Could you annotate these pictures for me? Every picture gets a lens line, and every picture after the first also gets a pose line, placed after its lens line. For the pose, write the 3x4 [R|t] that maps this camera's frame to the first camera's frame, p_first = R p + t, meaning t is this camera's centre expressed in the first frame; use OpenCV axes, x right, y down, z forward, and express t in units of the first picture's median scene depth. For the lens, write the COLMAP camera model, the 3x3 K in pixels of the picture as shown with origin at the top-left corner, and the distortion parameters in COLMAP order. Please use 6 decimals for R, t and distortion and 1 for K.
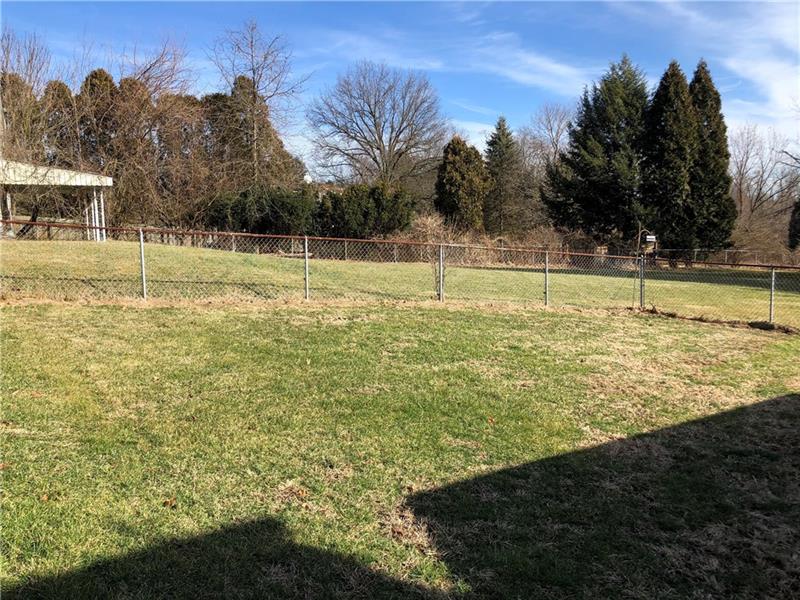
lens RADIAL K [[648.3, 0, 398.3], [0, 648.3, 300.3], [0, 0, 1]] dist [0.007831, 0.008116]
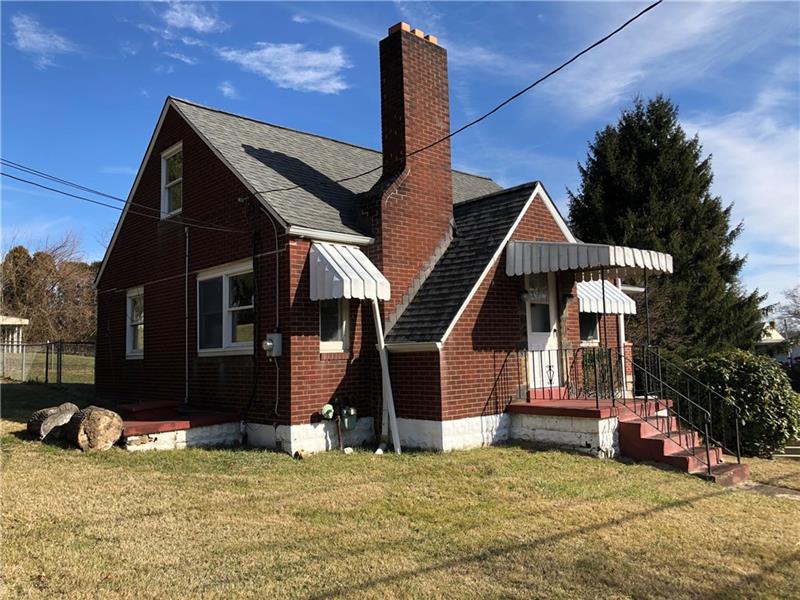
lens RADIAL K [[648.3, 0, 402.3], [0, 648.3, 299.9], [0, 0, 1]] dist [0.007831, 0.008116]
pose [[0.989332, 0.003593, 0.145632, 0.198479], [0.025814, 0.979552, -0.199530, 0.089338], [-0.143371, 0.201161, 0.969009, -0.566876]]
